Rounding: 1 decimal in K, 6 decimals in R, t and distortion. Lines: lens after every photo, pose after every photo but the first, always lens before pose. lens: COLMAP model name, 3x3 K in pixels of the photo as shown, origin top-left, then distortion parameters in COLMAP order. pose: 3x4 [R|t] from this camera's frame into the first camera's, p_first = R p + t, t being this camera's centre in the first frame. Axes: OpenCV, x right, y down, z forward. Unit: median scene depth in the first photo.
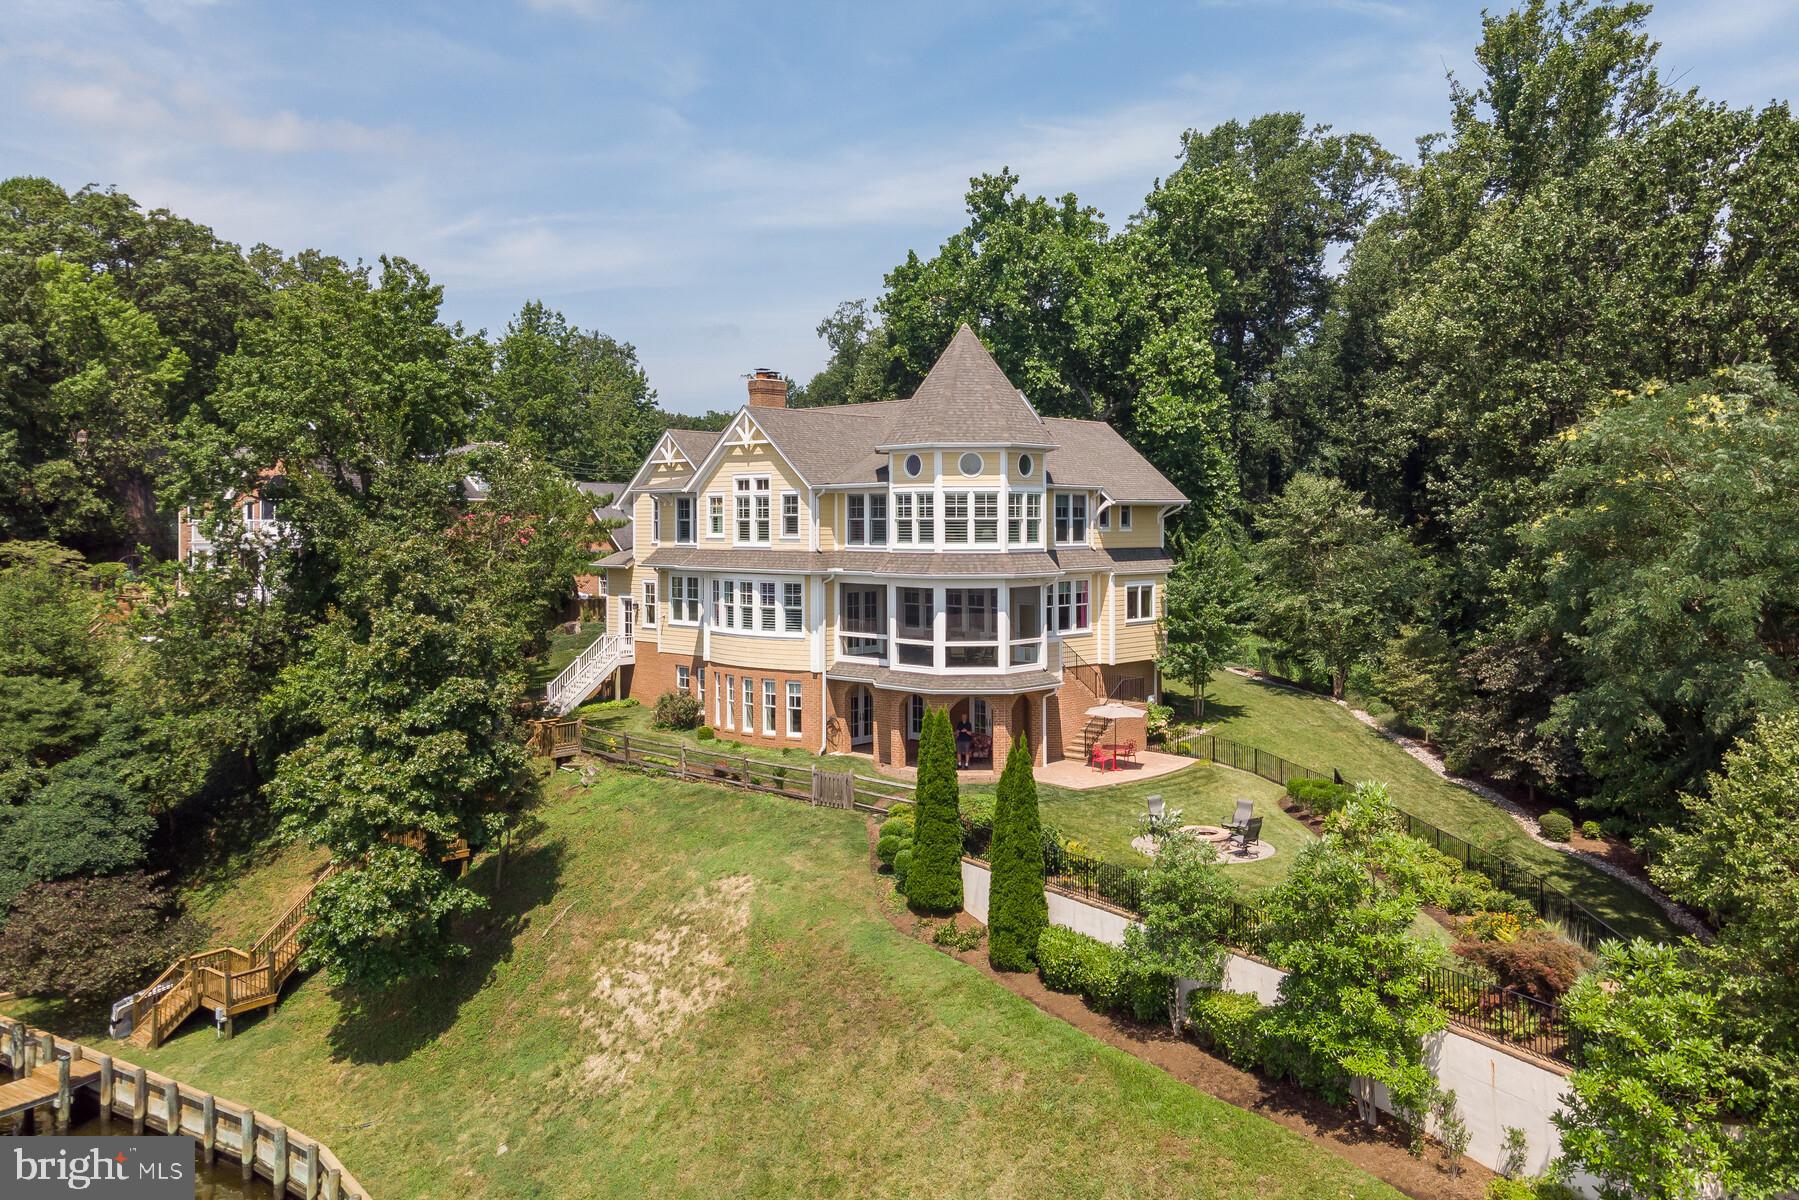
lens RADIAL K [[1374.6, 0, 901.5], [0, 1374.6, 510.1], [0, 0, 1]] dist [0.025118, 0.014773]
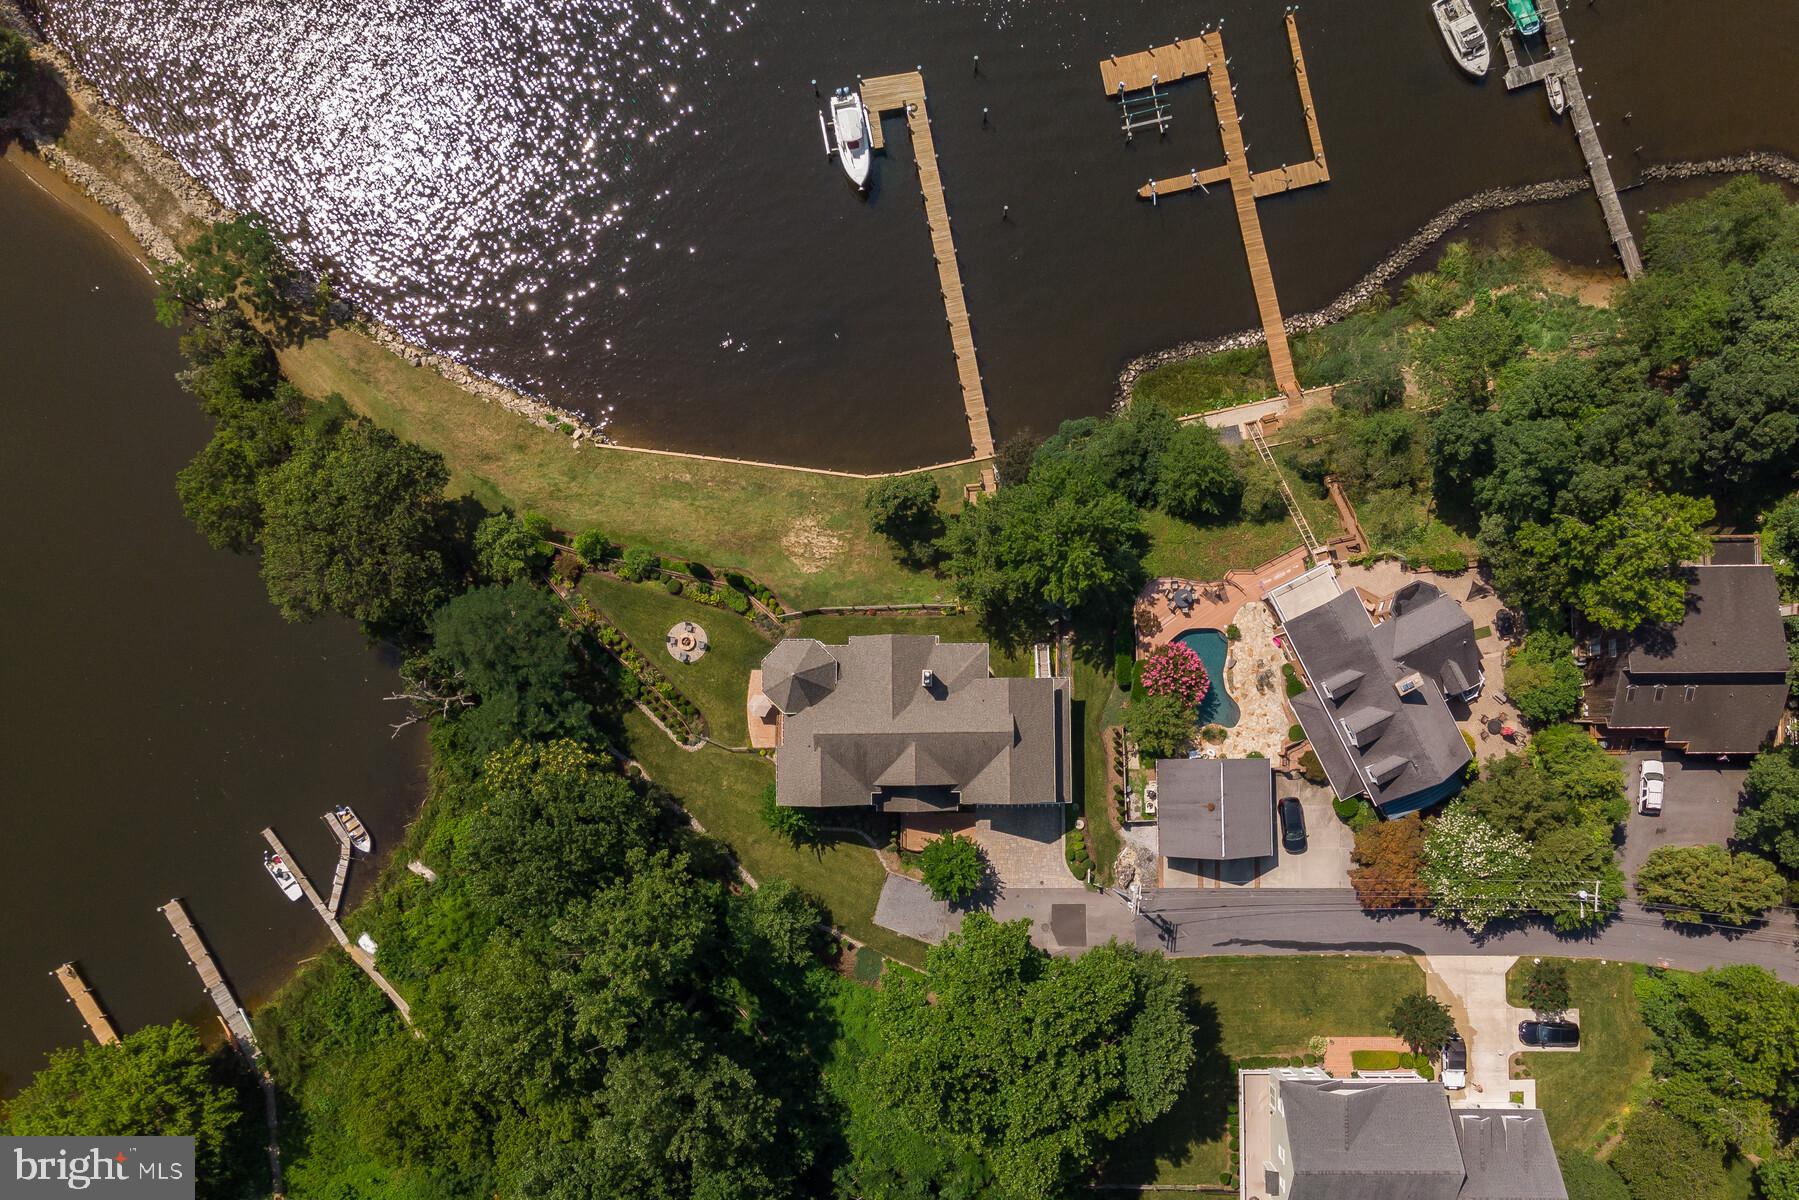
lens RADIAL K [[1374.6, 0, 956.3], [0, 1374.6, 714.0], [0, 0, 1]] dist [0.025118, 0.014773]
pose [[-0.715449, 0.698633, -0.006635, -0.091540], [0.015657, 0.025526, 0.999552, -2.534348], [0.698489, 0.715024, -0.029201, 1.353596]]
